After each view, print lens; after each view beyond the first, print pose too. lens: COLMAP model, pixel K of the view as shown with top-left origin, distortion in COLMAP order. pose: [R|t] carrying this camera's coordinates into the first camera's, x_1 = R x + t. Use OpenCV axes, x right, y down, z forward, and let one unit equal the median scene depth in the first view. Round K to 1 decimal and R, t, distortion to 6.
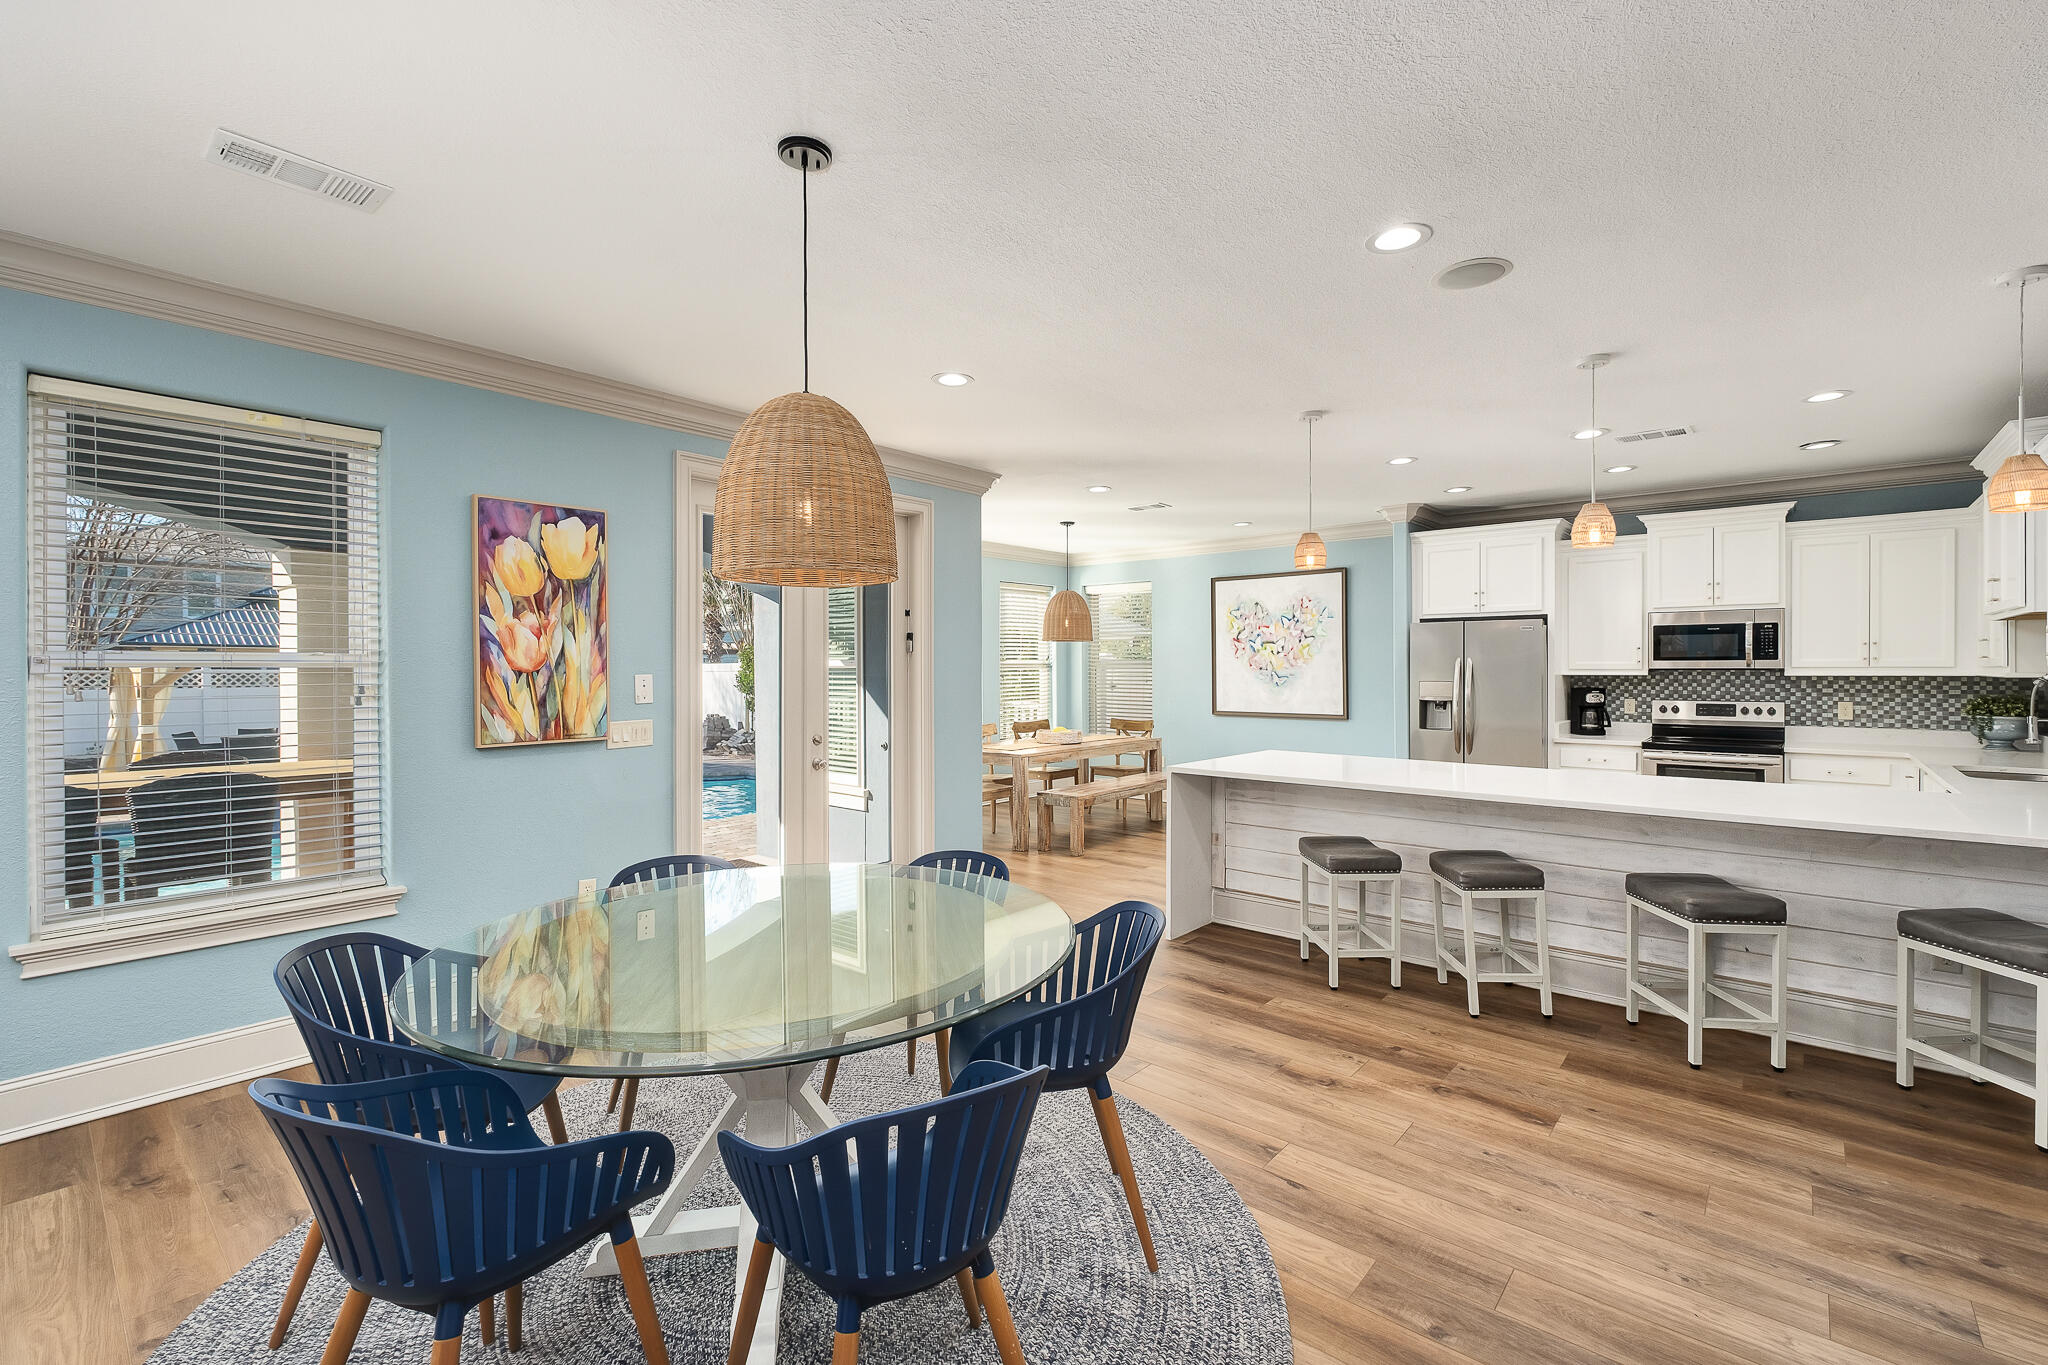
lens RADIAL K [[885.5, 0, 1030.2], [0, 885.5, 670.0], [0, 0, 1]] dist [-0.006808, -0.001284]
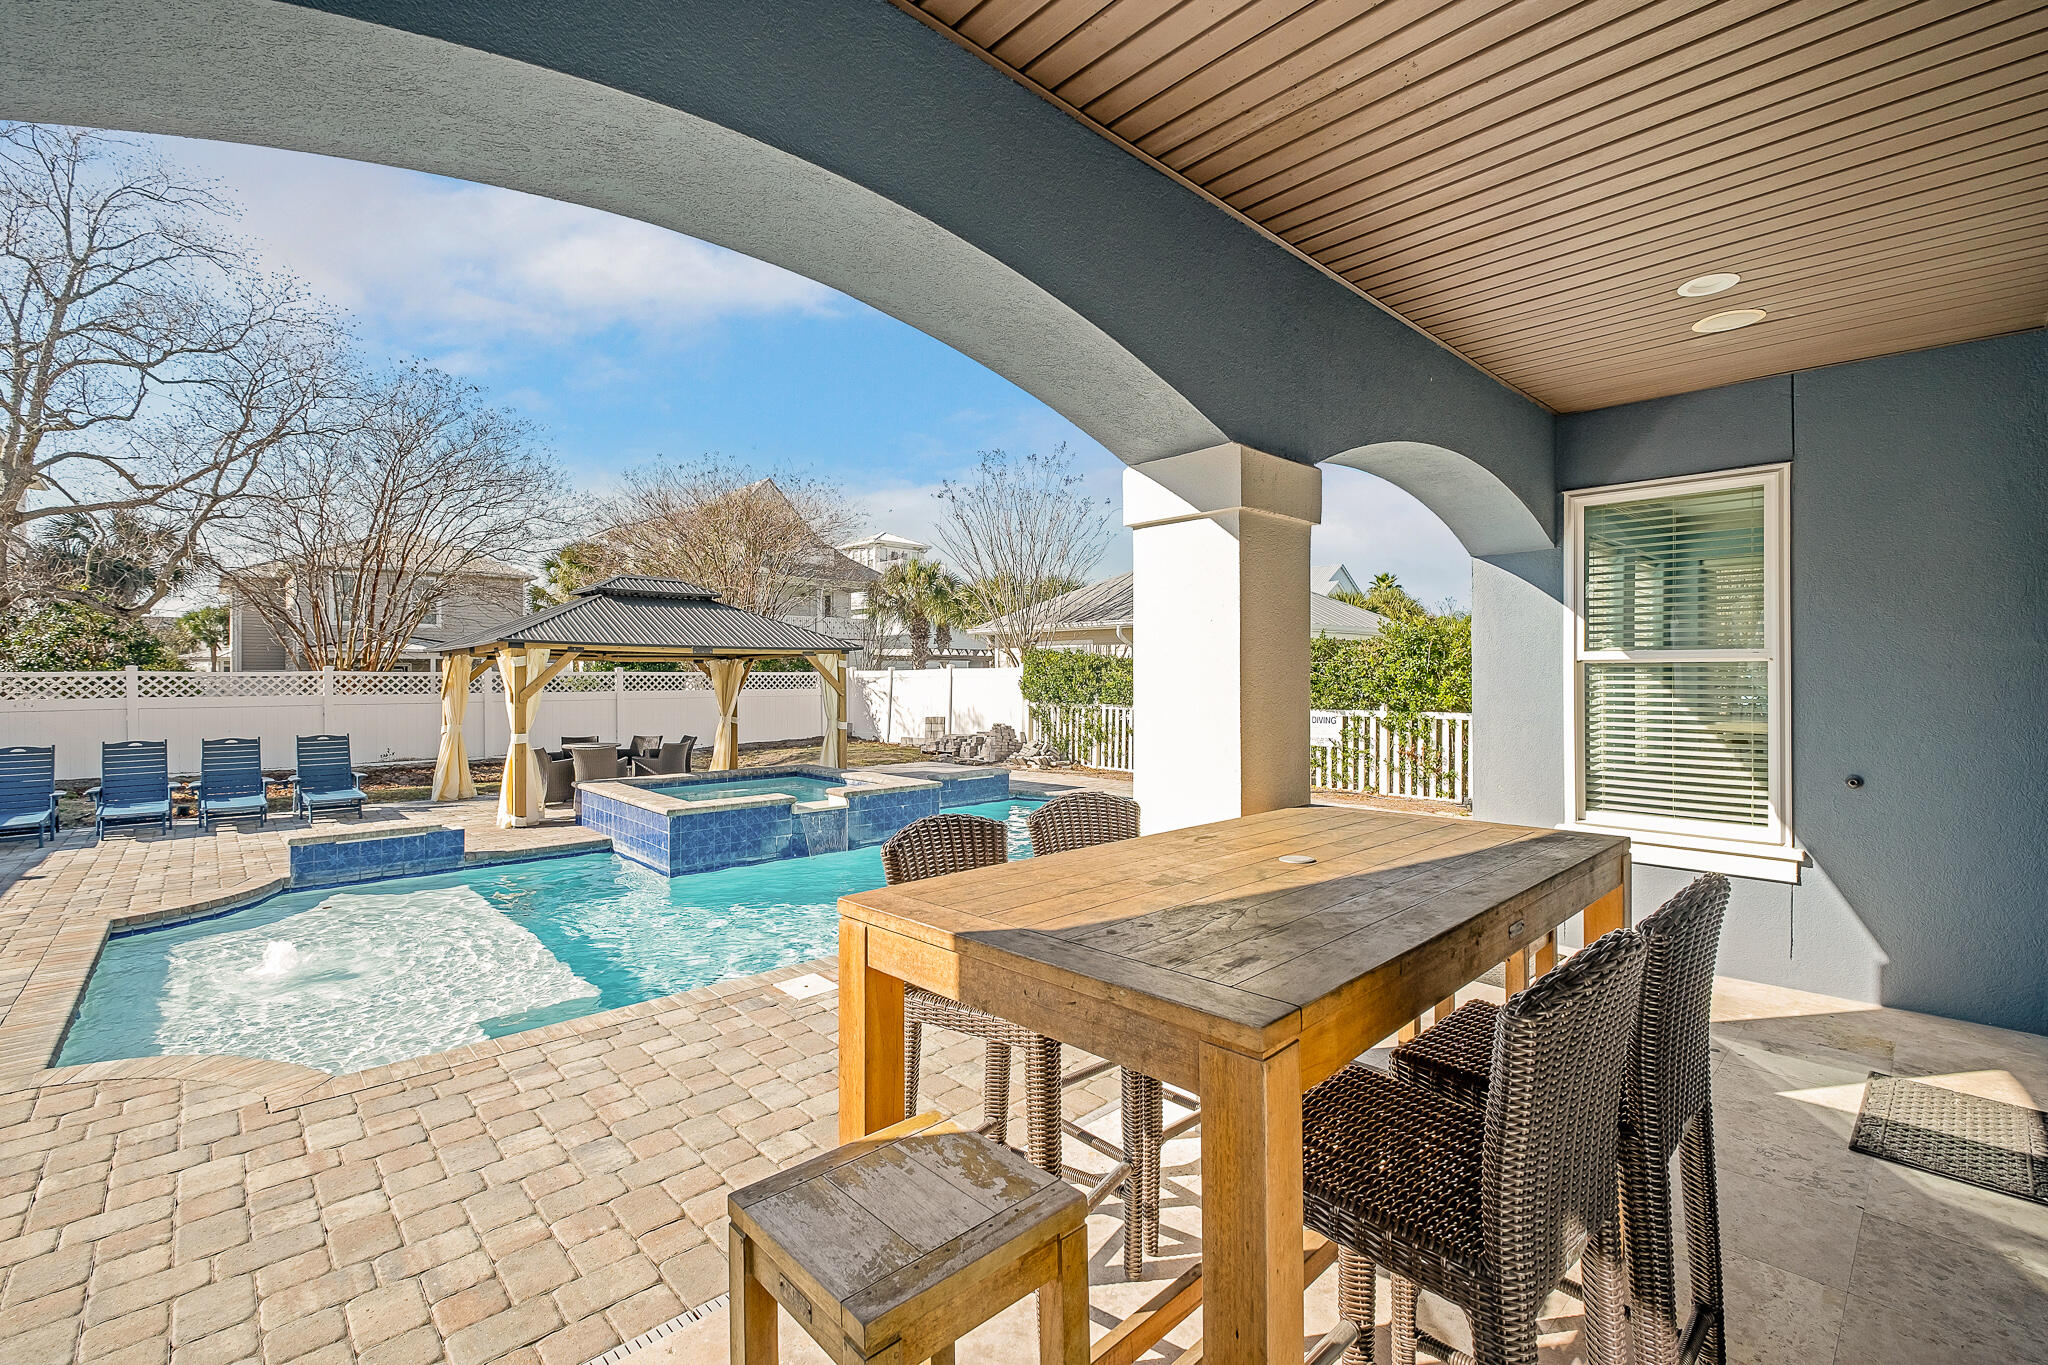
lens RADIAL K [[885.5, 0, 1030.2], [0, 885.5, 670.0], [0, 0, 1]] dist [-0.006808, -0.001284]
pose [[0.996231, 0.000152, -0.086740, -0.744919], [-0.001012, 0.999951, -0.009868, 0.013548], [0.086734, 0.009919, 0.996182, 0.312599]]
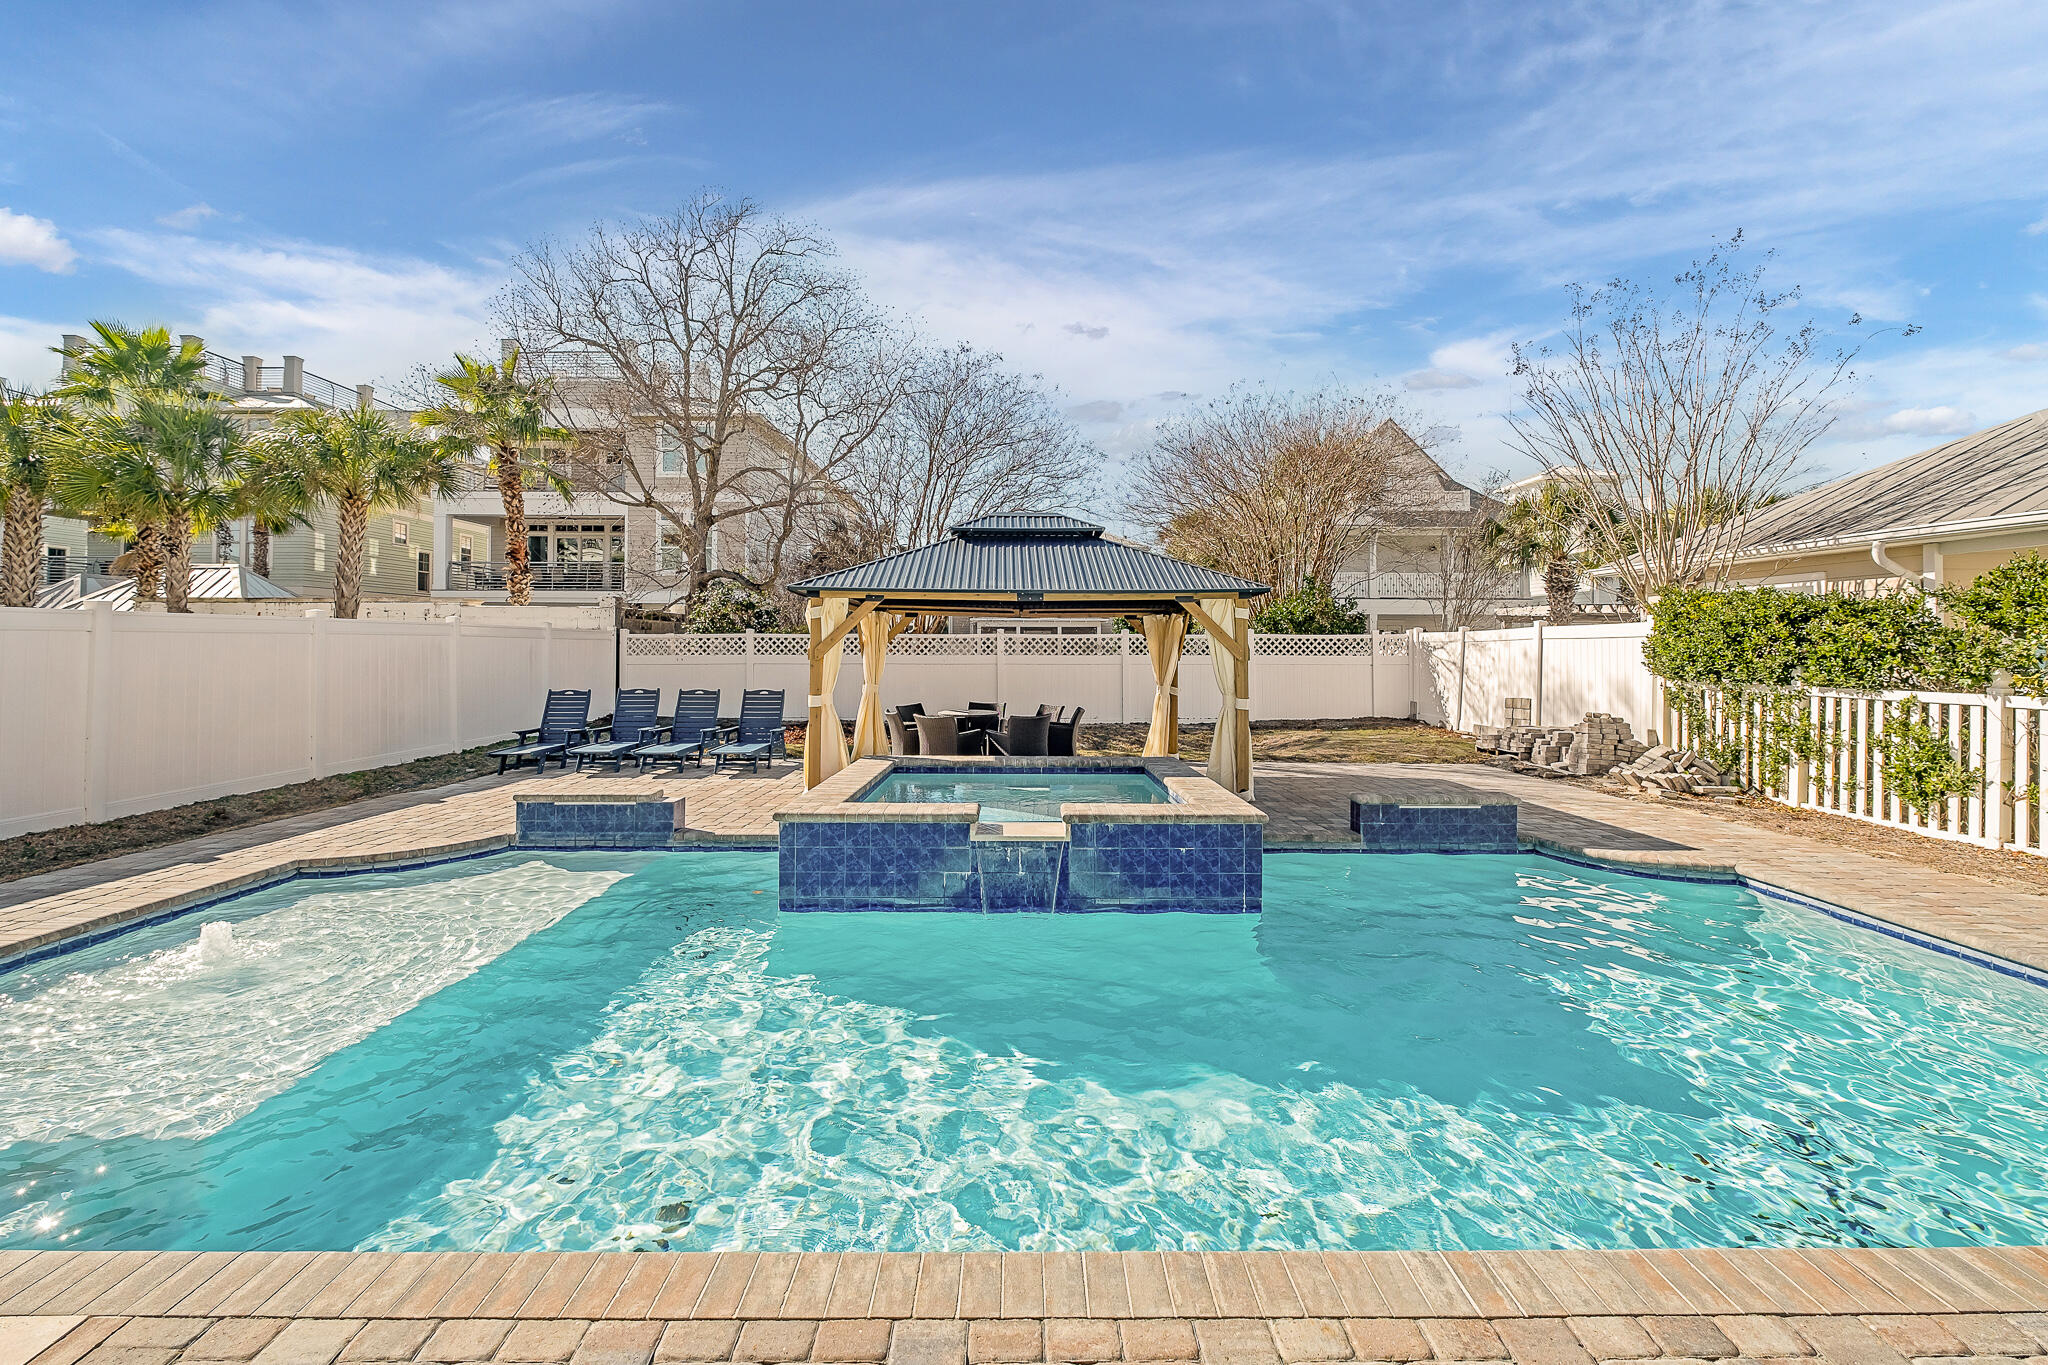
lens RADIAL K [[876.2, 0, 1039.6], [0, 876.2, 647.2], [0, 0, 1]] dist [-0.000528, -0.001276]
pose [[0.669966, 0.003357, -0.742385, -0.547071], [-0.006887, 0.999975, -0.001693, 0.037478], [0.742360, 0.006247, 0.669972, 1.150357]]
